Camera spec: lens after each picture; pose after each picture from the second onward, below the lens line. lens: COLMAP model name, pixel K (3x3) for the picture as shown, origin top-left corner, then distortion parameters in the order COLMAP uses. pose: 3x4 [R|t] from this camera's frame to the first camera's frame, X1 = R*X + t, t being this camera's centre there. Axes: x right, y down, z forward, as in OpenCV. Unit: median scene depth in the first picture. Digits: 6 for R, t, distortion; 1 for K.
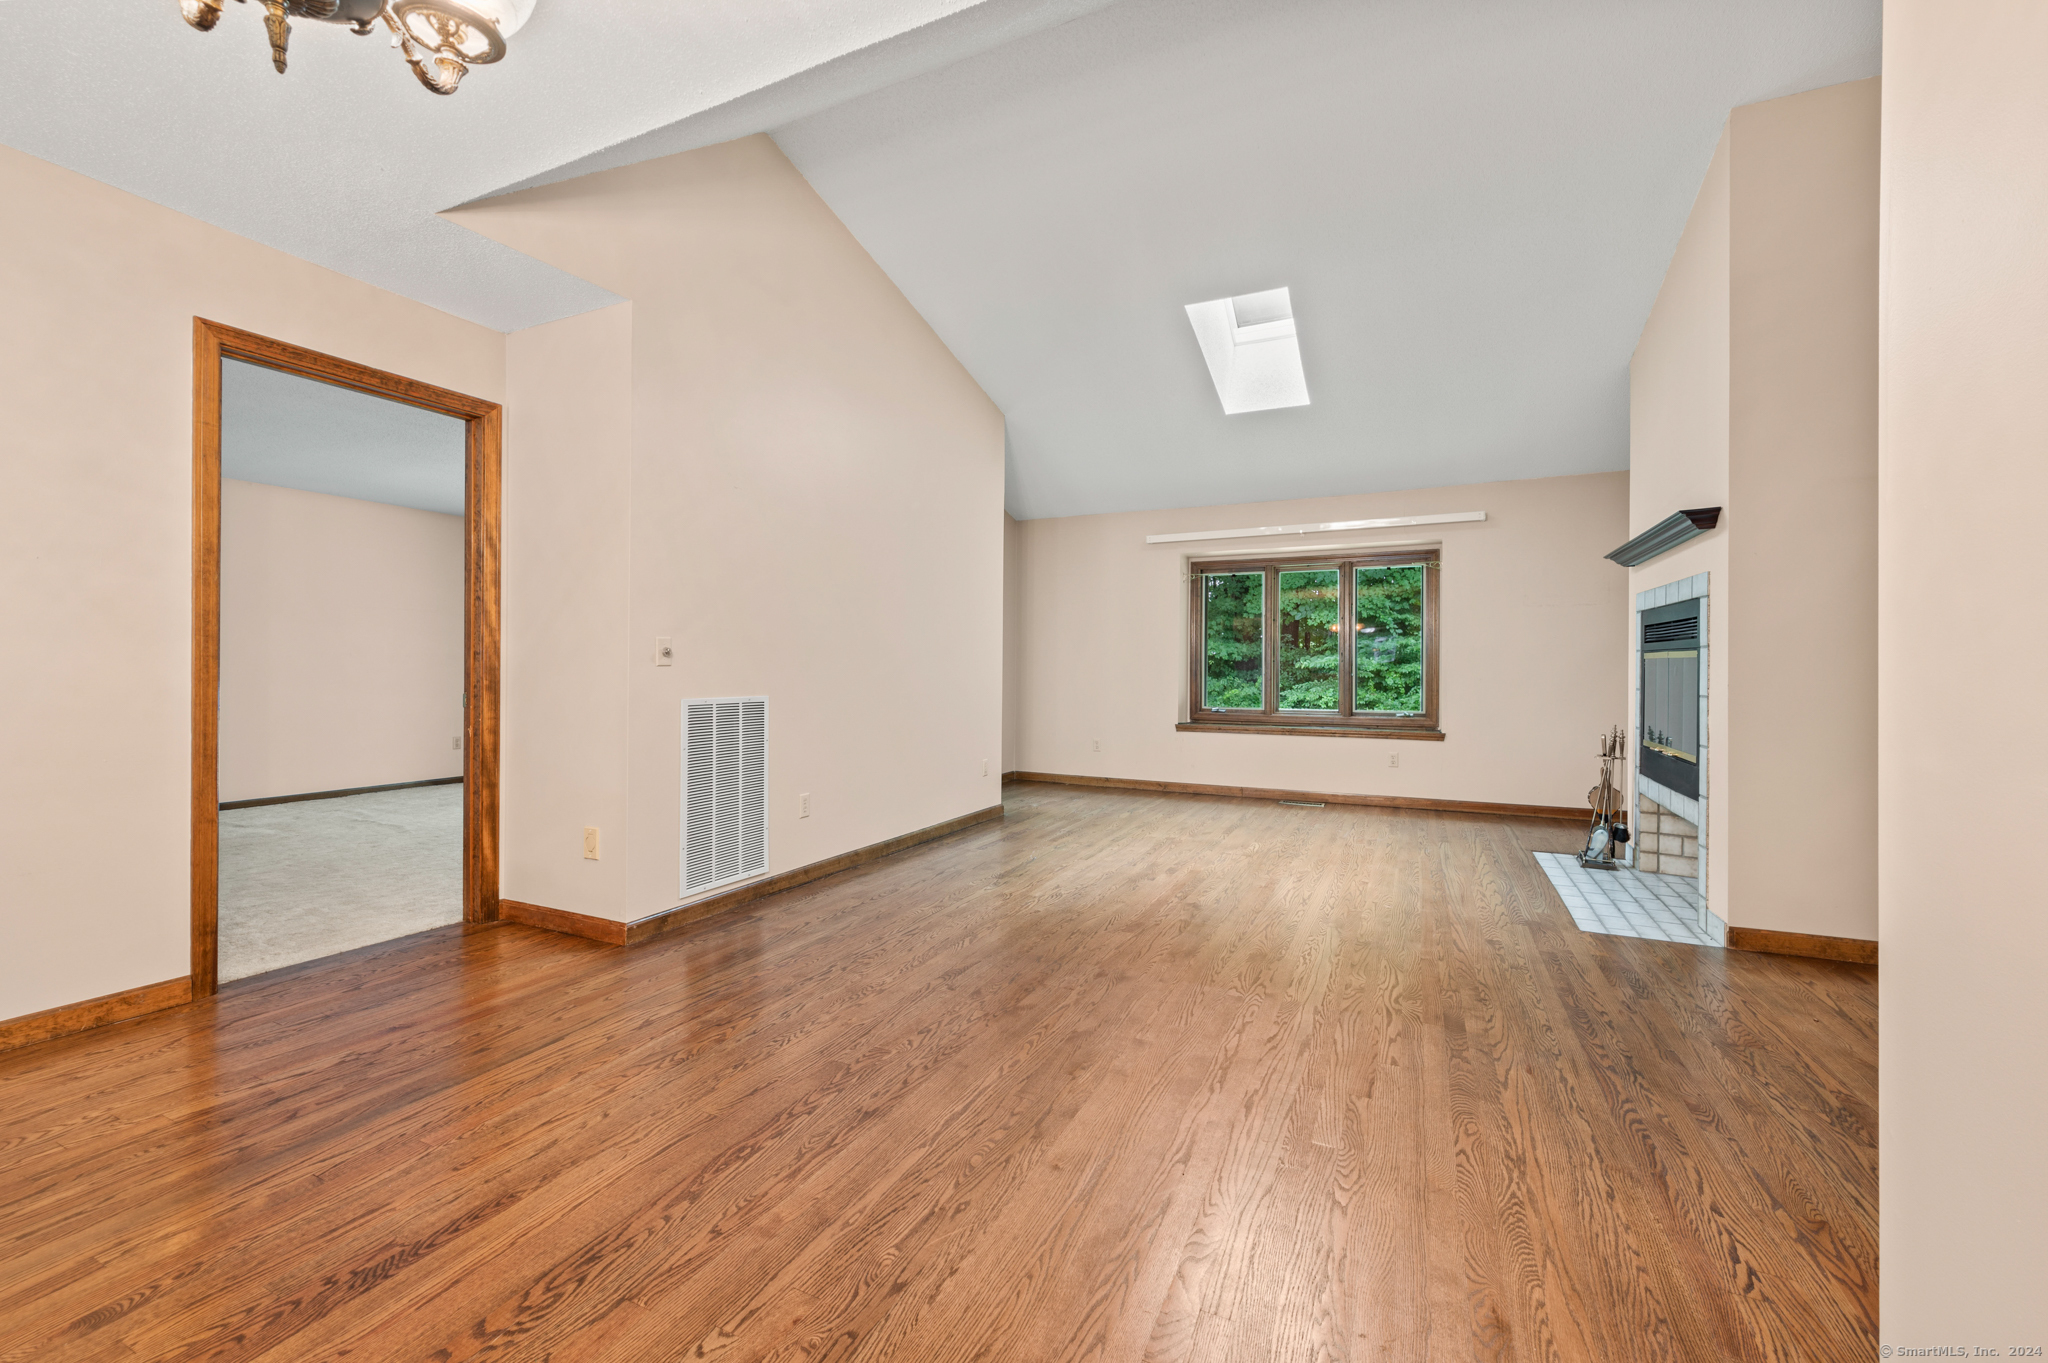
lens RADIAL K [[864.7, 0, 949.7], [0, 864.7, 671.9], [0, 0, 1]] dist [-0.000333, -0.000360]
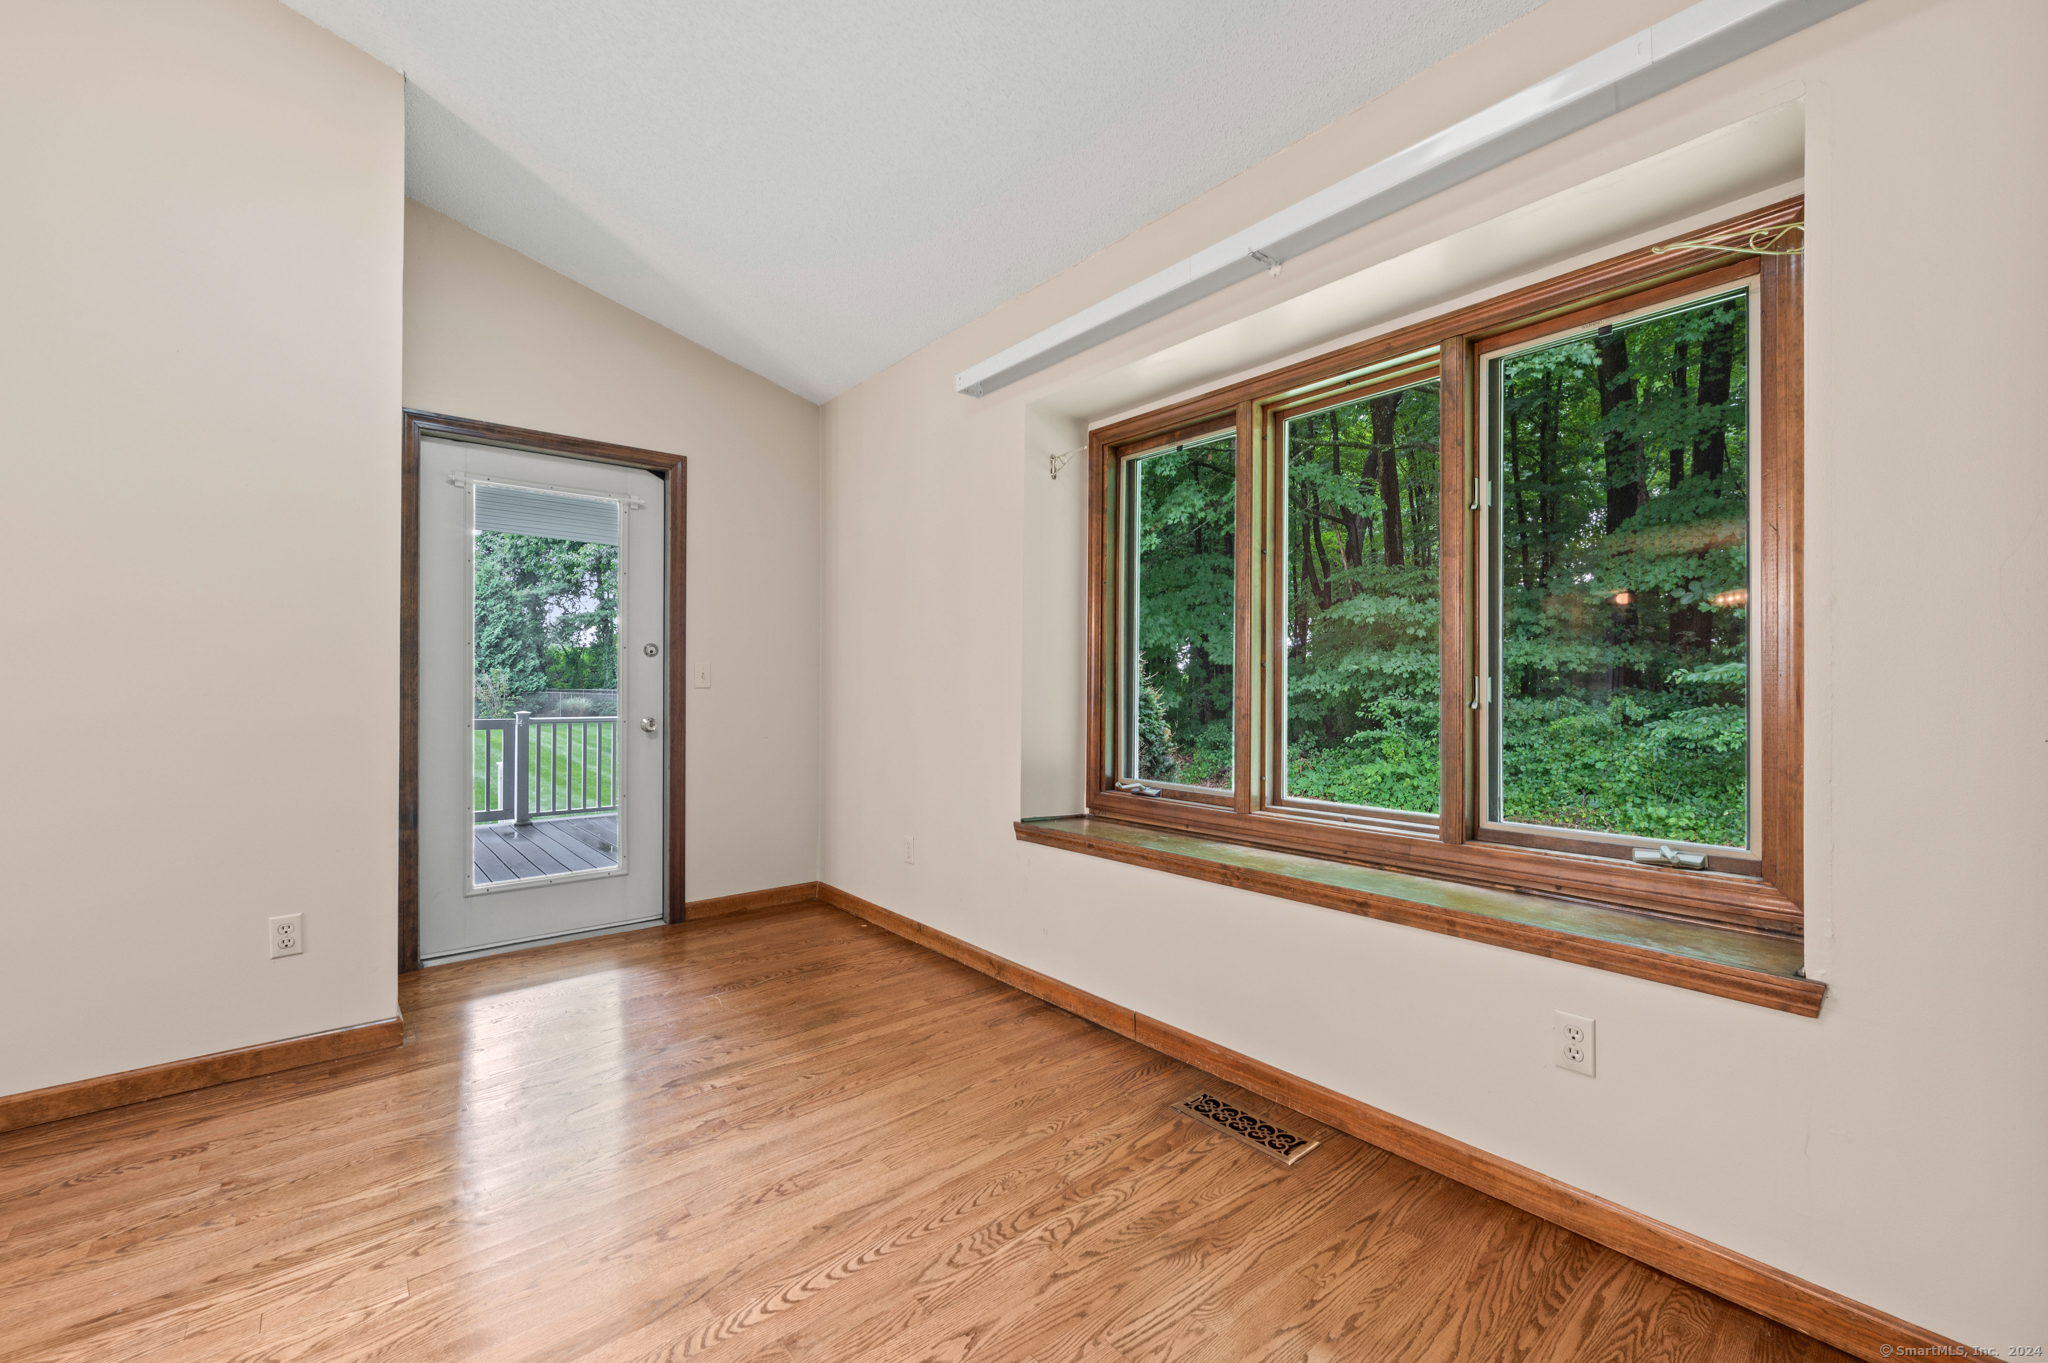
lens RADIAL K [[819.1, 0, 995.7], [0, 819.1, 683.8], [0, 0, 1]] dist [0.000347, 0.000047]
pose [[0.922267, -0.002474, -0.386547, 0.615362], [0.000565, 0.999987, -0.005054, -0.005049], [0.386554, 0.004443, 0.922256, 0.974856]]
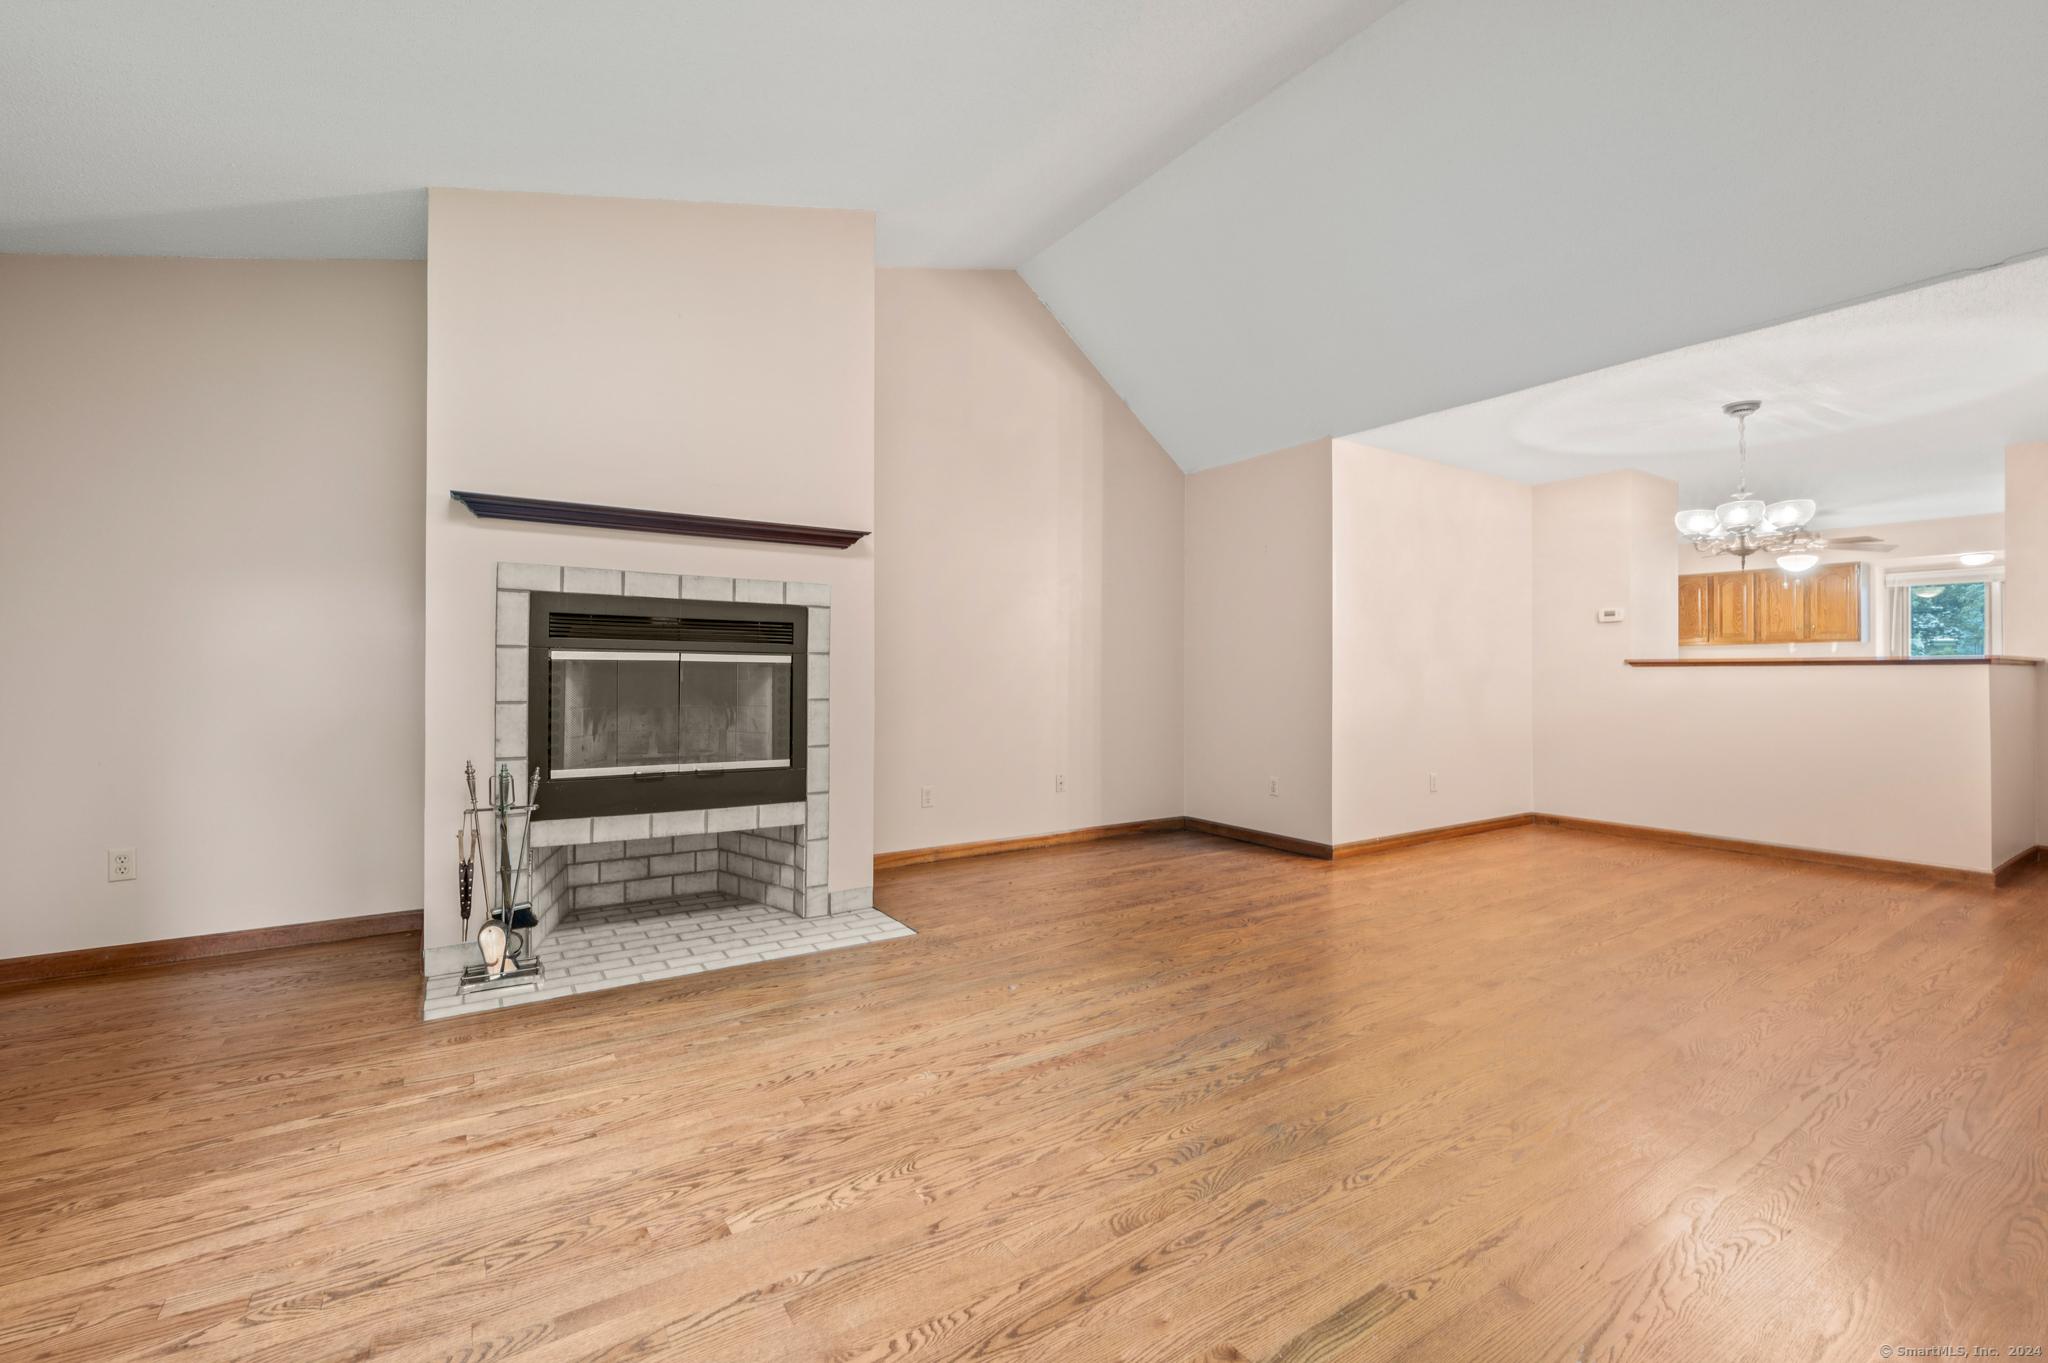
lens RADIAL K [[825.6, 0, 1003.3], [0, 825.6, 668.2], [0, 0, 1]] dist [0.000972, -0.000030]
pose [[-0.877429, -0.003438, 0.479694, 0.136914], [-0.004587, 0.999989, -0.001224, -0.006257], [-0.479684, -0.003275, -0.877435, 1.337603]]
